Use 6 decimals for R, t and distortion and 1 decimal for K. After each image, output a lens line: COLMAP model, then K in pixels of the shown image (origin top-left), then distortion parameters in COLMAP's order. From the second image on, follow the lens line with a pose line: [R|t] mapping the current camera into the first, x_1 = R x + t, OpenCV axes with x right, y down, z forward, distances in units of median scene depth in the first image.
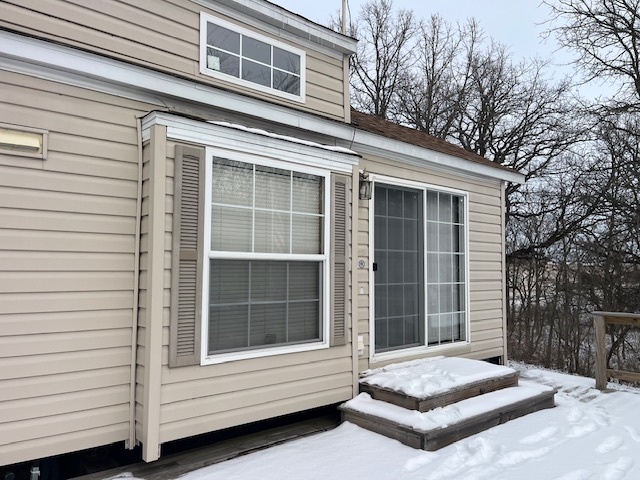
lens RADIAL K [[474.2, 0, 320.0], [0, 474.2, 244.5], [0, 0, 1]] dist [0.072616, -0.081743]
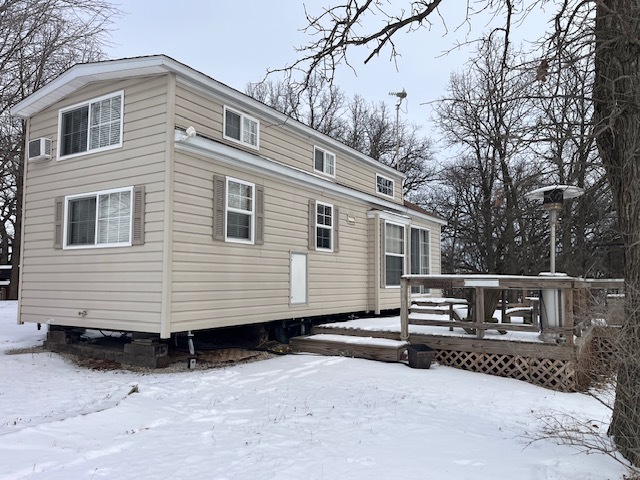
lens RADIAL K [[474.2, 0, 321.7], [0, 474.2, 233.6], [0, 0, 1]] dist [0.072616, -0.081743]
pose [[0.956501, 0.024065, 0.290736, -0.598731], [-0.012993, 0.999117, -0.039953, 0.007546], [-0.291441, 0.034438, 0.955969, -0.729569]]
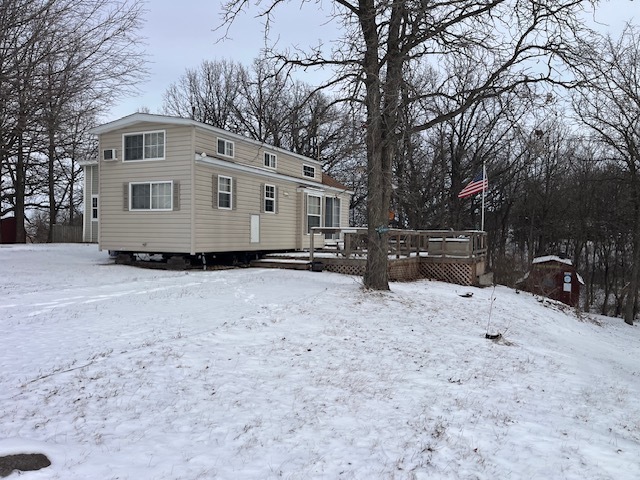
lens RADIAL K [[474.2, 0, 320.9], [0, 474.2, 240.3], [0, 0, 1]] dist [0.072616, -0.081743]
pose [[0.918127, -0.001252, 0.396284, -0.821435], [-0.027464, 0.997390, 0.066782, -0.017964], [-0.395333, -0.072198, 0.915696, -1.456452]]
